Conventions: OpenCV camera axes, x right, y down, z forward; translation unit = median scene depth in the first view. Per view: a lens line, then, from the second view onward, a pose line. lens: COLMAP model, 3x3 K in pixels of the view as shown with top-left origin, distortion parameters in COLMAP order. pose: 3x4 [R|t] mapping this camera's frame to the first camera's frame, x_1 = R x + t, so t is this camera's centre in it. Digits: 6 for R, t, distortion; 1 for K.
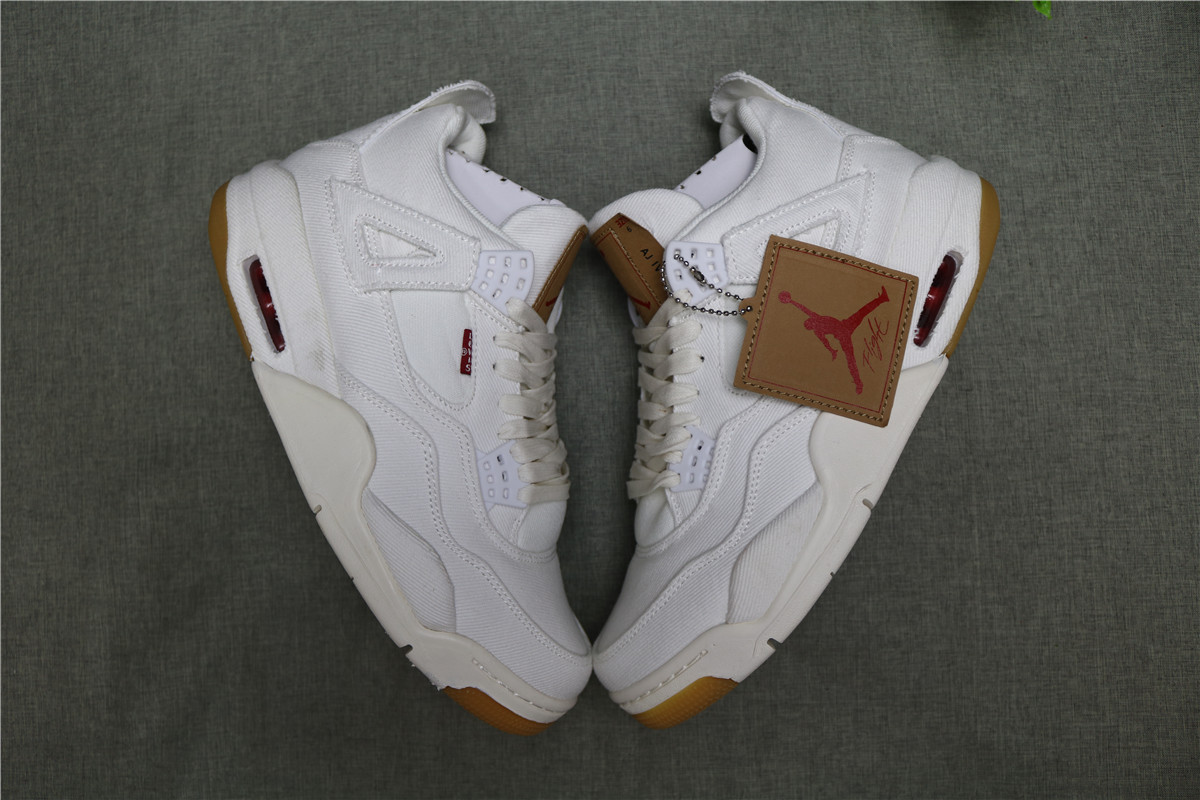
lens RADIAL K [[1045.8, 0, 600.0], [0, 1045.8, 400.0], [0, 0, 1]] dist [-0.168267, -0.000501]
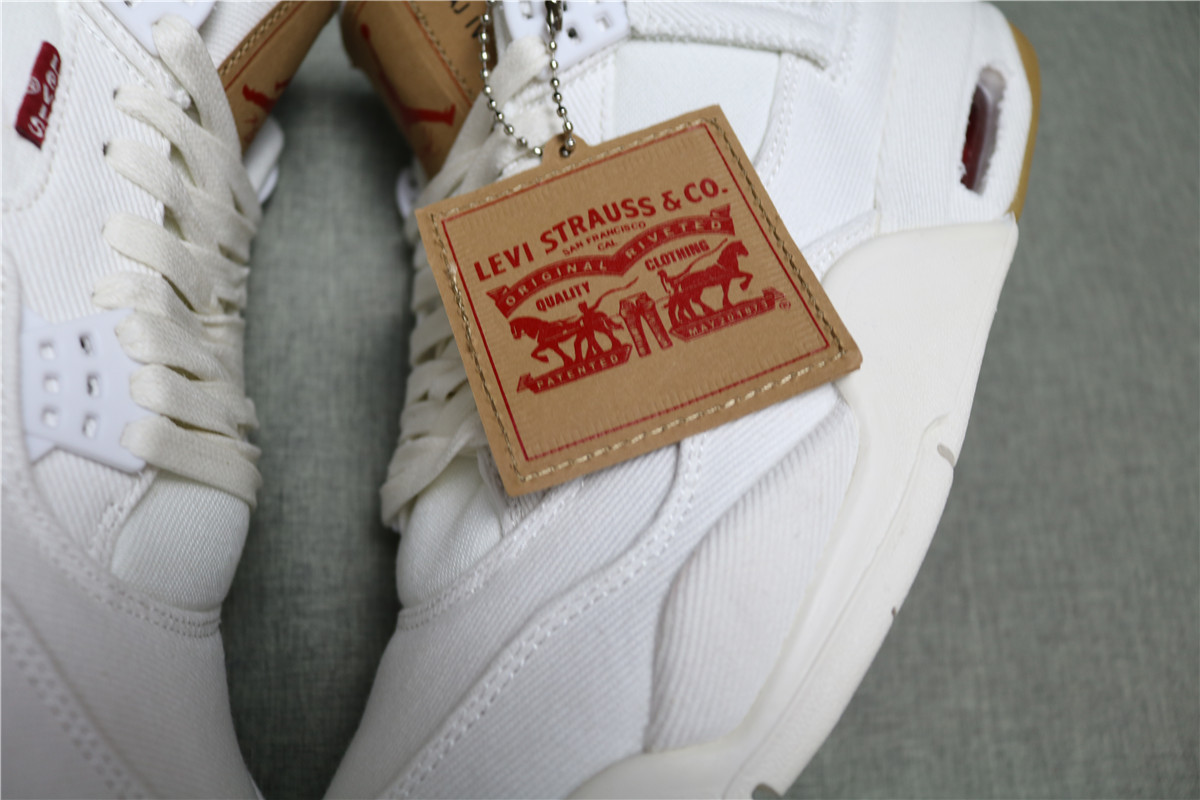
lens RADIAL K [[953.3, 0, 600.0], [0, 953.3, 400.0], [0, 0, 1]] dist [-0.129563, 0.062609]
pose [[0.957514, 0.067954, 0.280266, -0.003012], [0.006853, 0.966206, -0.257680, 0.146671], [-0.288305, 0.248653, 0.924690, 0.528587]]
